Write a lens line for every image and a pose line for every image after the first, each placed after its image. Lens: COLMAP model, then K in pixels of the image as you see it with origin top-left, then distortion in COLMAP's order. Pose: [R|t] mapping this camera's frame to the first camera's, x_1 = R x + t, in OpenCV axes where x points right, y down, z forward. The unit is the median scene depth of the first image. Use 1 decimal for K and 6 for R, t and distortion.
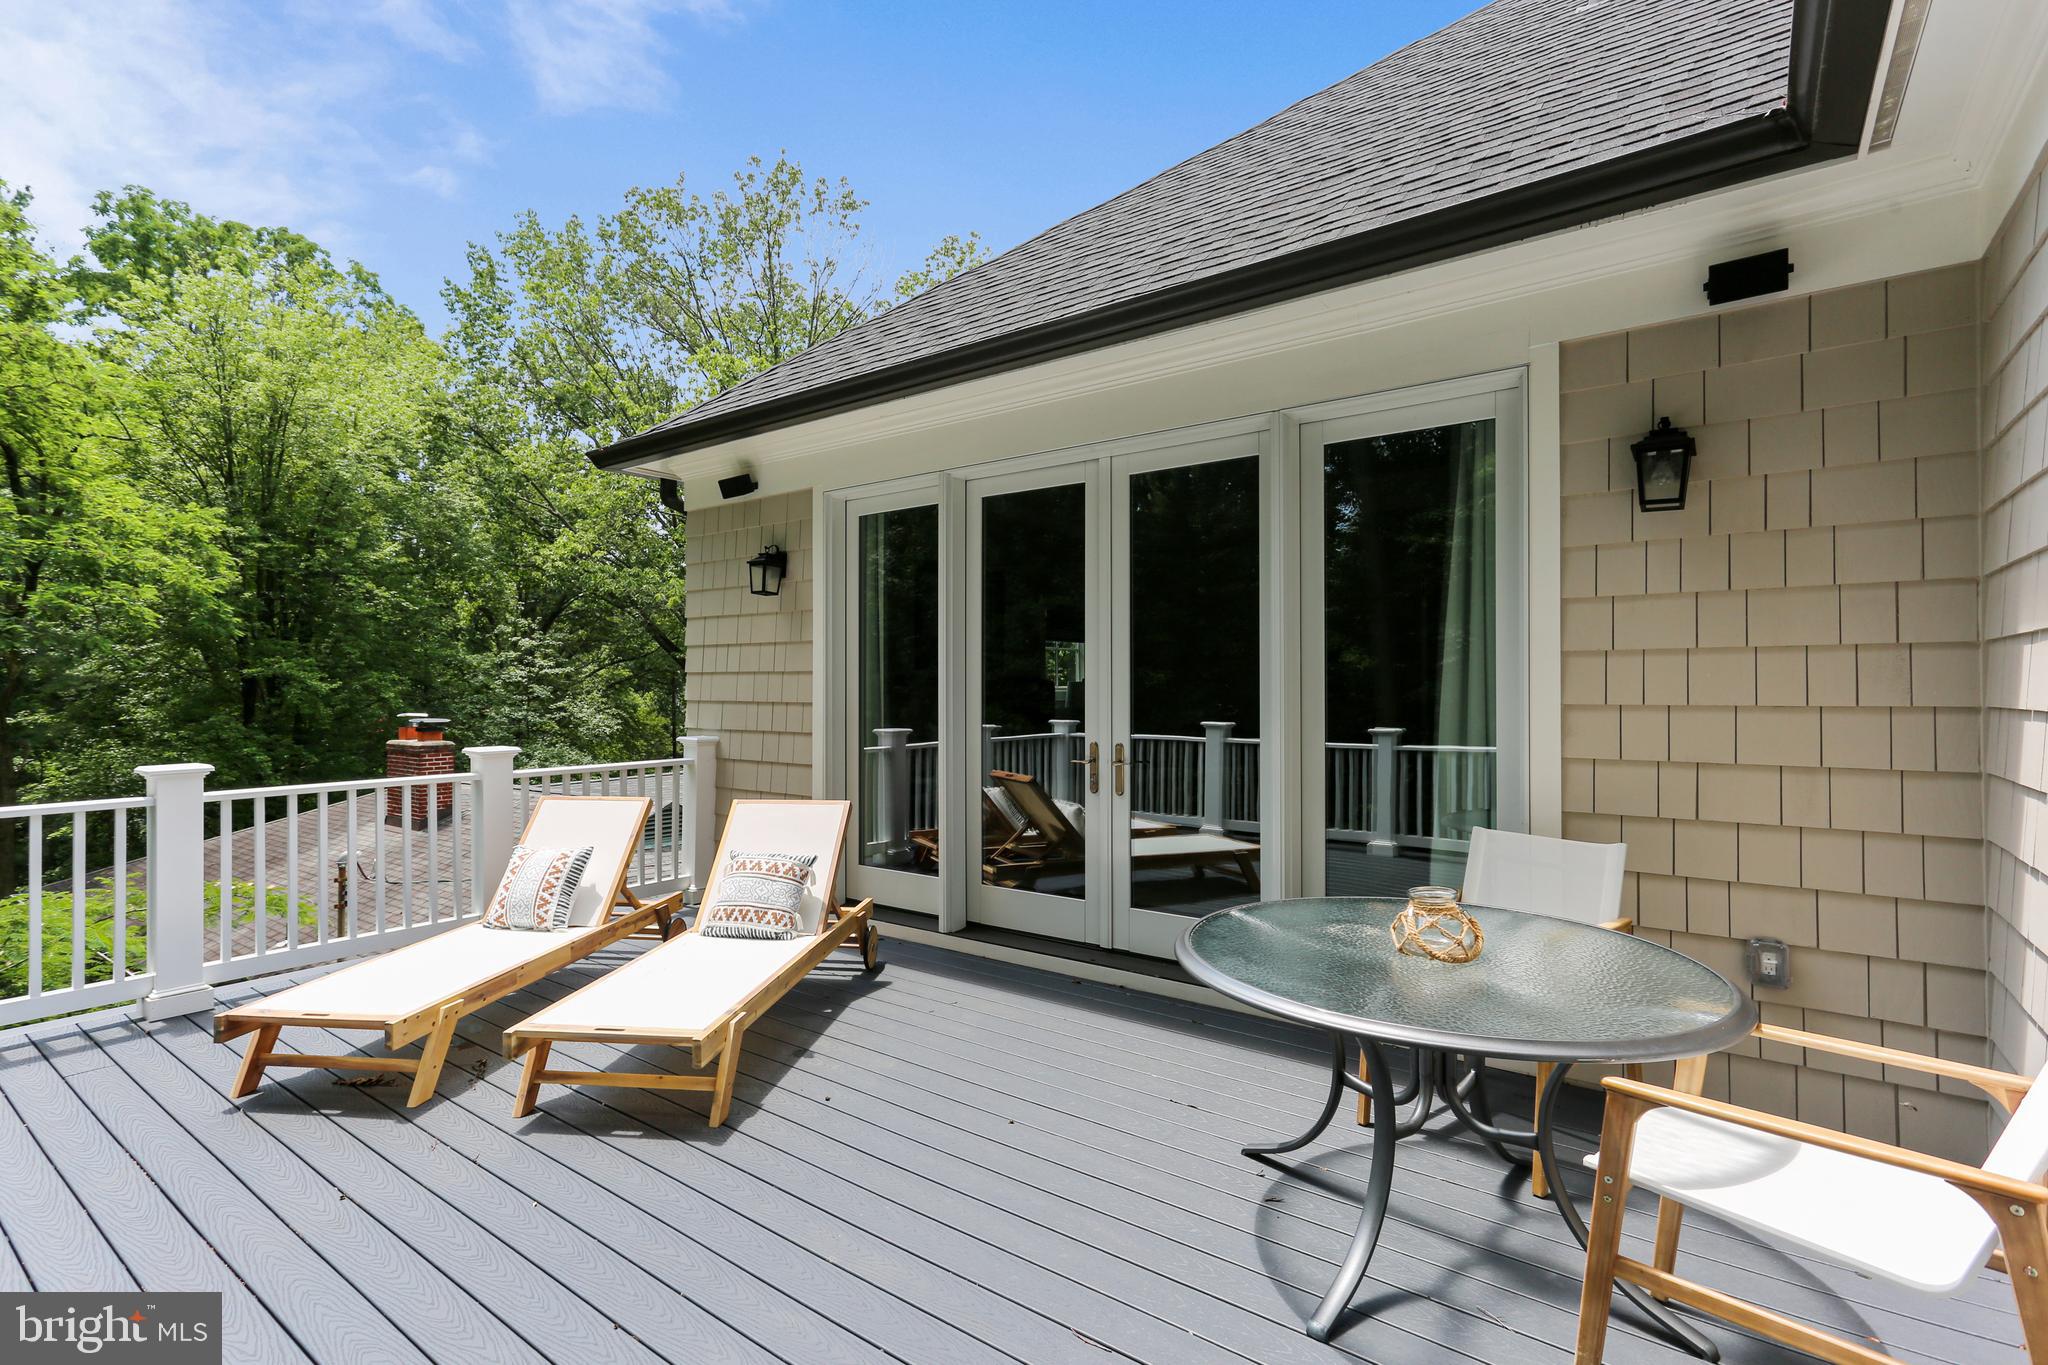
lens RADIAL K [[968.4, 0, 1024.0], [0, 968.4, 682.5], [0, 0, 1]] dist [0.006052, 0.001019]
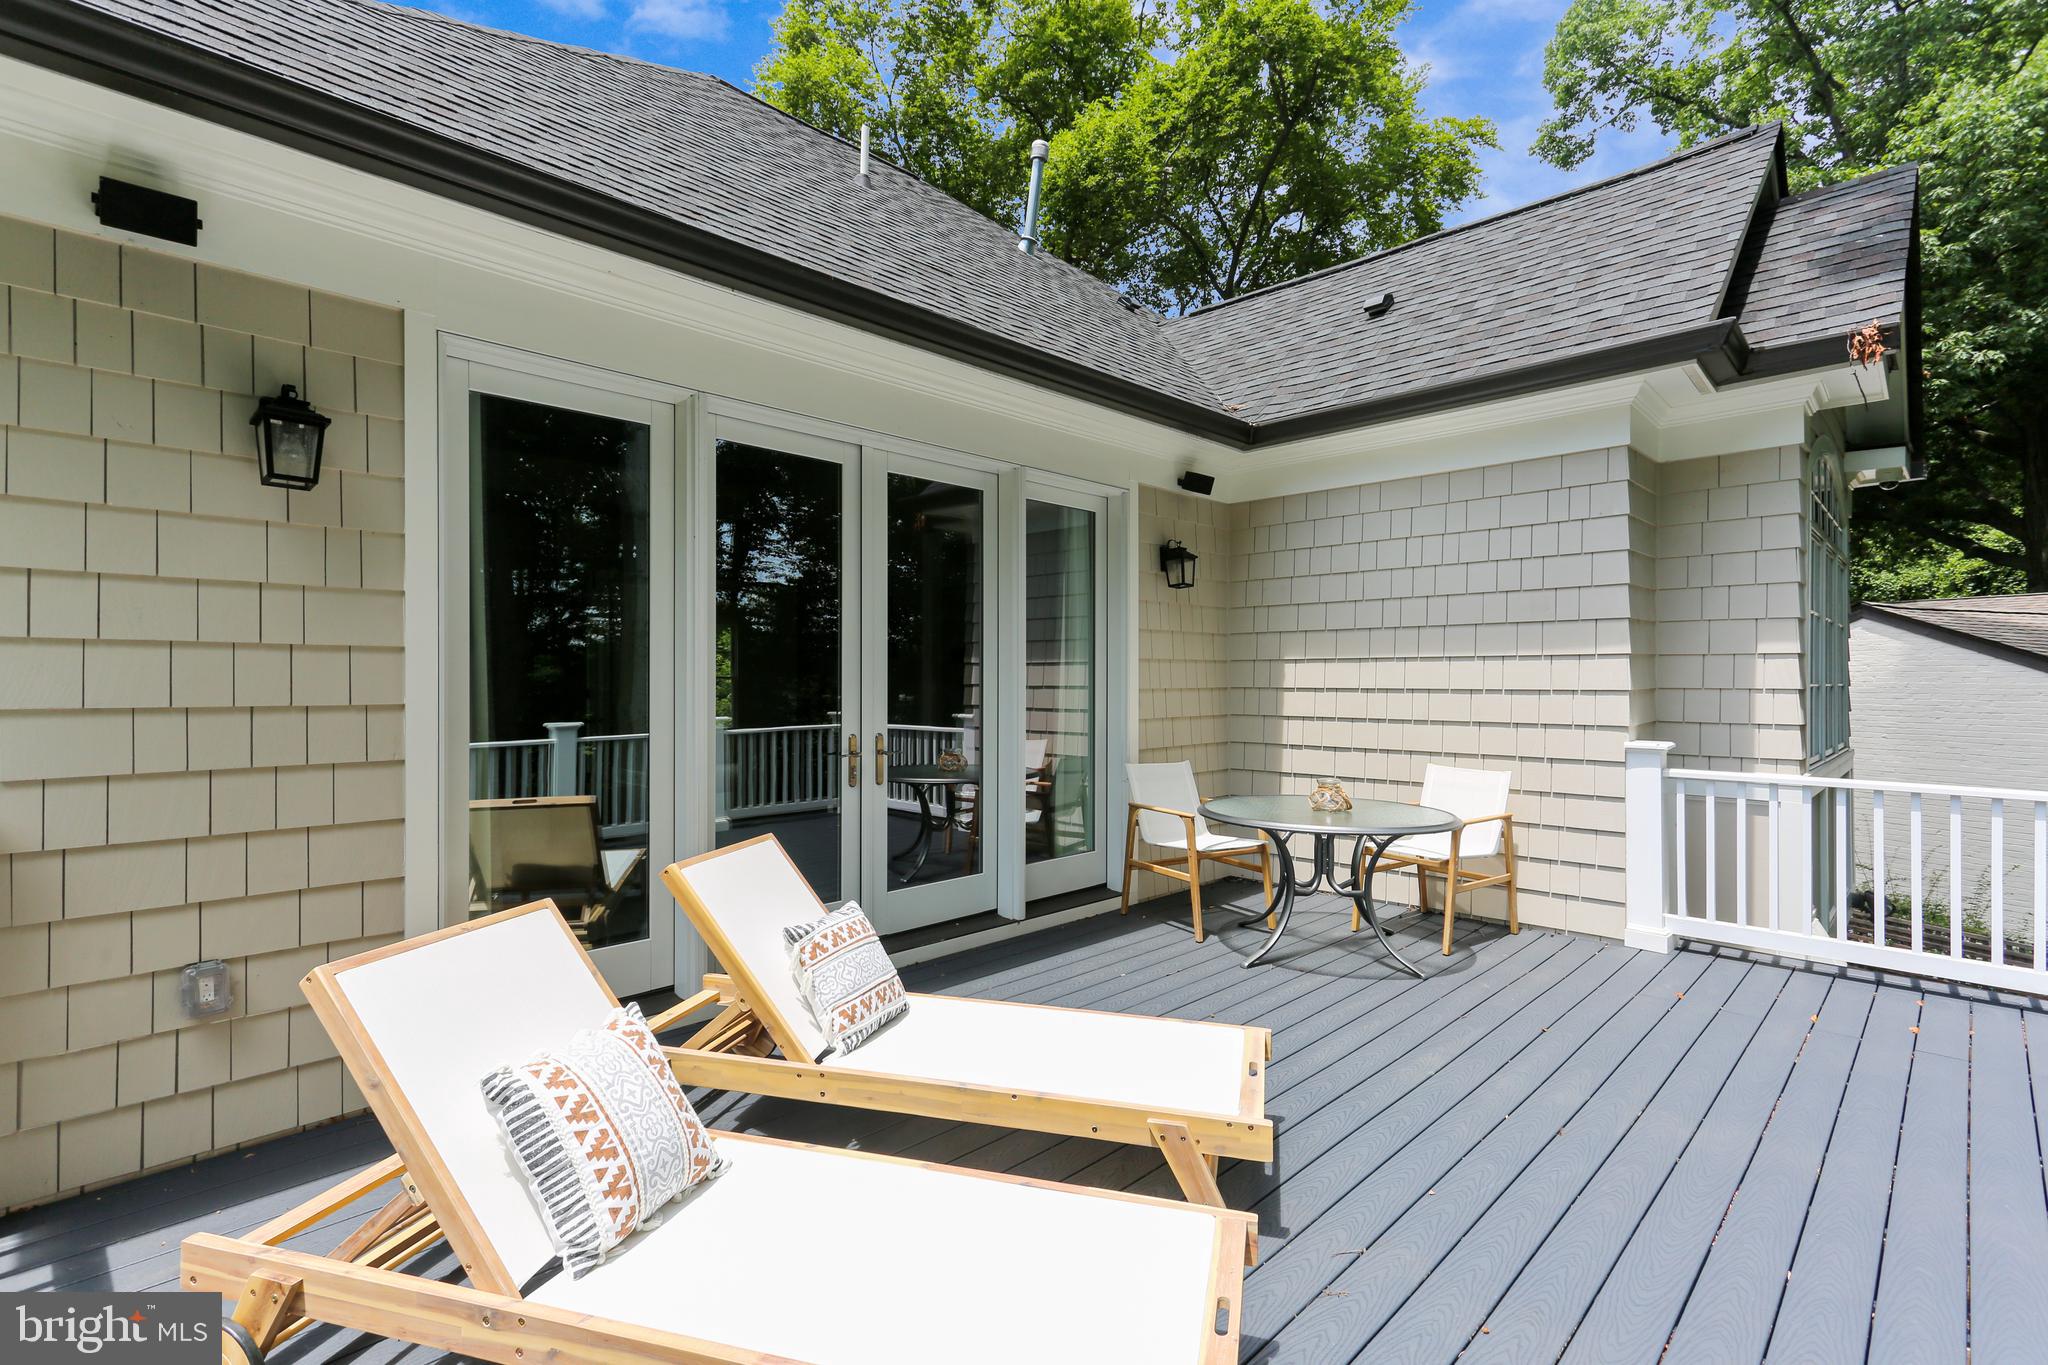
lens RADIAL K [[977.1, 0, 1024.0], [0, 977.1, 682.5], [0, 0, 1]] dist [0.097472, 0.000037]
pose [[0.141810, -0.003542, 0.989888, -0.877780], [-0.007084, 0.999964, 0.004592, 0.003487], [-0.989869, -0.007664, 0.141780, 0.681582]]
